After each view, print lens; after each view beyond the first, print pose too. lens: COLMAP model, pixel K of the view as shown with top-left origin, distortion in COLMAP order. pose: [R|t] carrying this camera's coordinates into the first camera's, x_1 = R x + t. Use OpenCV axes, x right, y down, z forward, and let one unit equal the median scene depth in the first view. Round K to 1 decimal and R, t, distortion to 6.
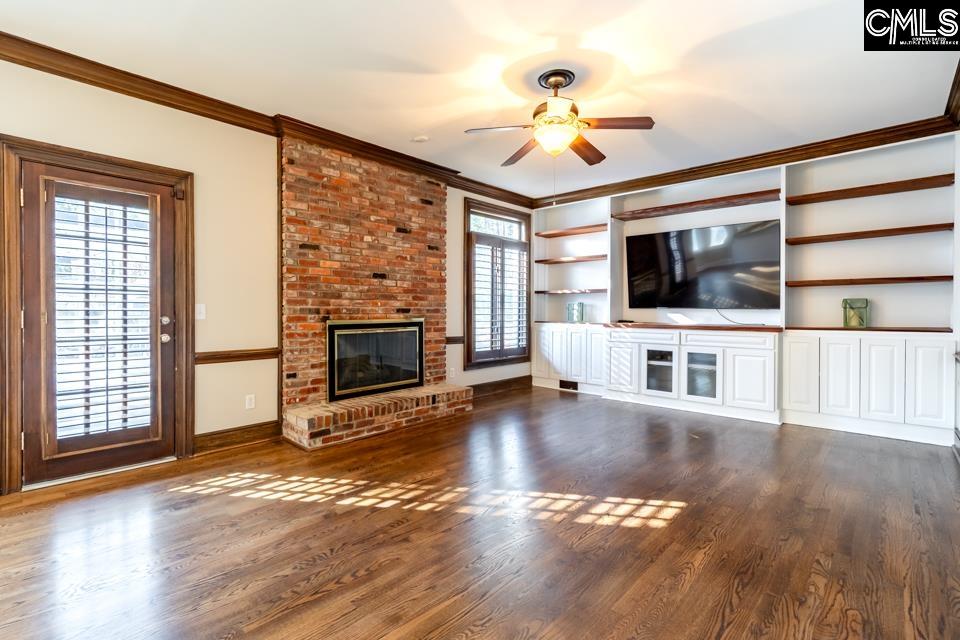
lens RADIAL K [[475.4, 0, 477.9], [0, 475.4, 314.3], [0, 0, 1]] dist [-0.000003, -0.000325]
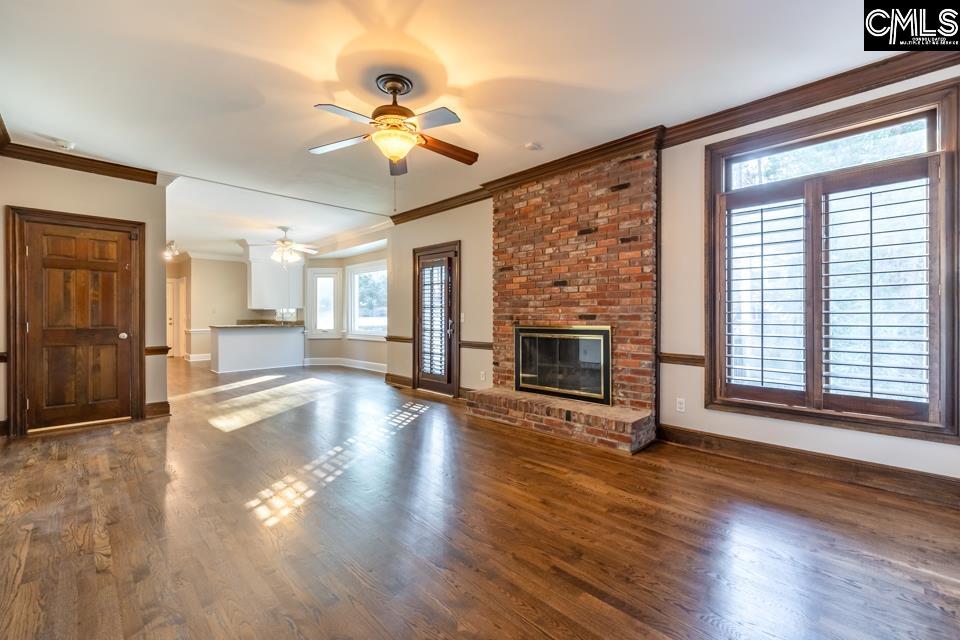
lens RADIAL K [[449.2, 0, 478.1], [0, 449.2, 315.1], [0, 0, 1]] dist [0.001291, 0.000126]
pose [[-0.129400, -0.005250, -0.991579, 0.768356], [-0.009347, 0.999948, -0.004074, -0.006566], [0.991548, 0.008741, -0.129442, 0.931112]]
